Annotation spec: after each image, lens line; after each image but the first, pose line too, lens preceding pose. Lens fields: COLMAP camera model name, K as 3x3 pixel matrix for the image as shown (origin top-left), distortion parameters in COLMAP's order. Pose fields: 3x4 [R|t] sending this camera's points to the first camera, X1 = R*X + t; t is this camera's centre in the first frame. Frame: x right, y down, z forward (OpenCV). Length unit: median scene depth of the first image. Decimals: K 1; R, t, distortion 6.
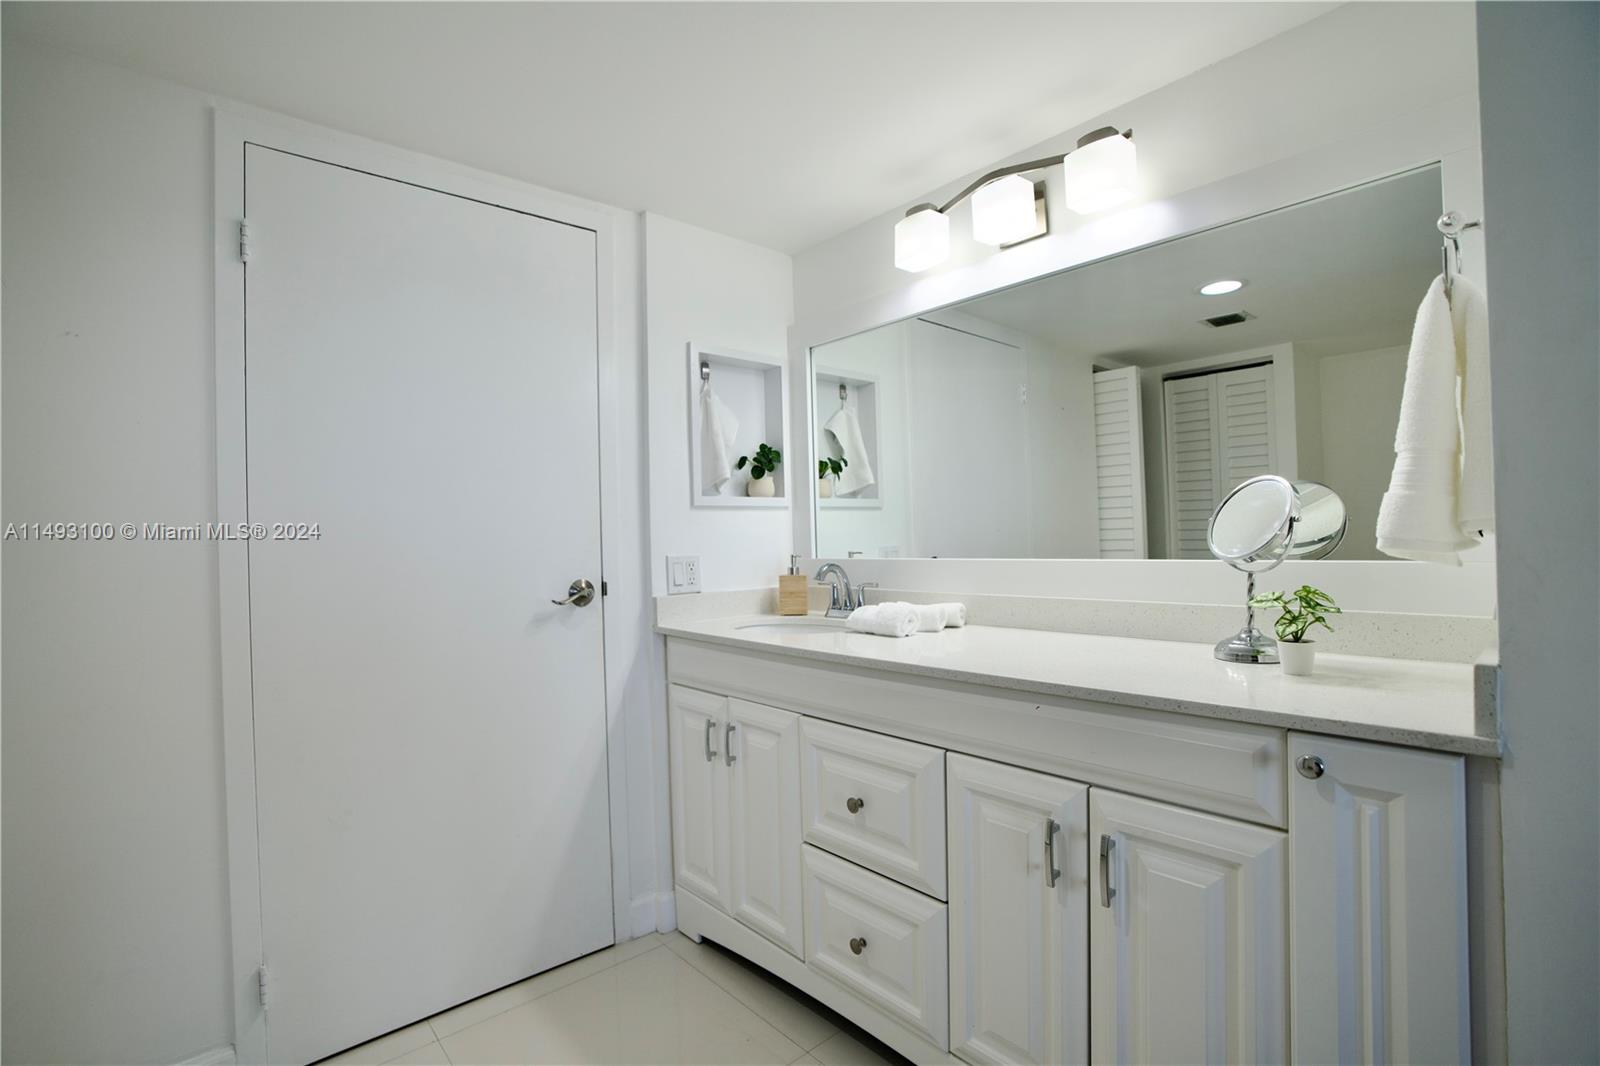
lens RADIAL K [[735.6, 0, 800.0], [0, 735.6, 533.0], [0, 0, 1]] dist [-0.065792, 0.023536]
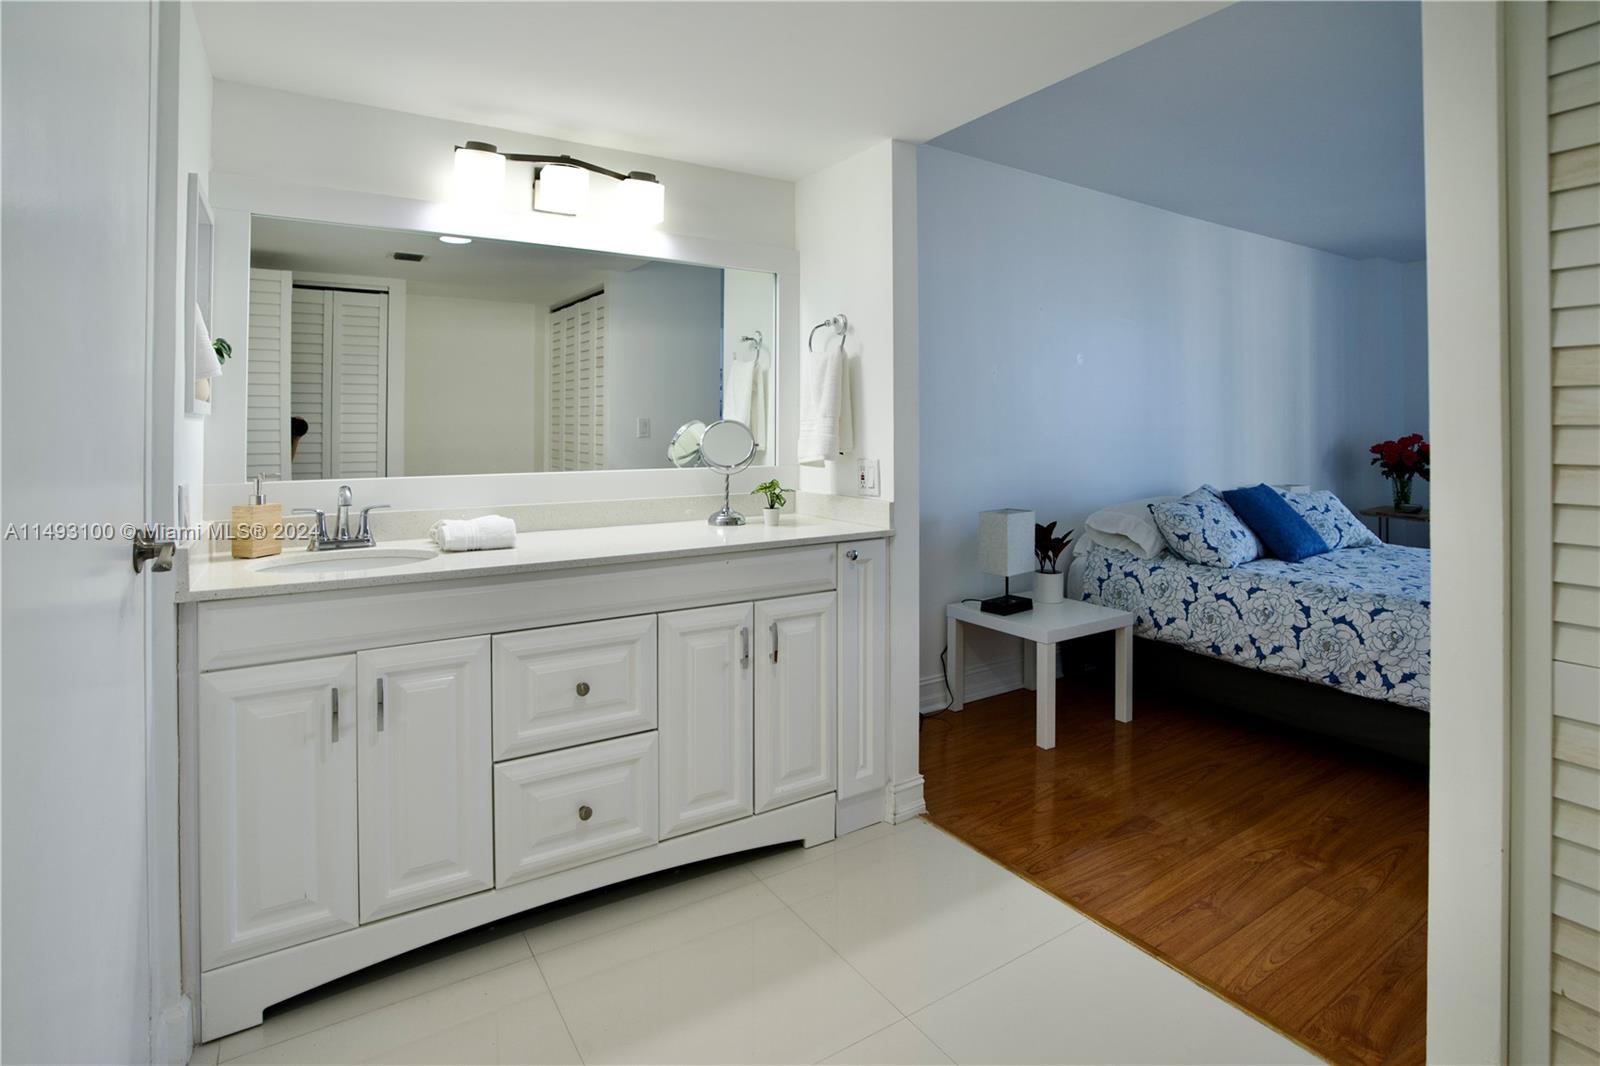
lens RADIAL K [[789.6, 0, 798.4], [0, 789.6, 424.9], [0, 0, 1]] dist [-0.024577, -0.000493]
pose [[0.158324, 0.028567, 0.986974, -0.930546], [-0.004770, 0.999592, -0.028167, -0.009561], [-0.987376, -0.000249, 0.158395, 0.391374]]
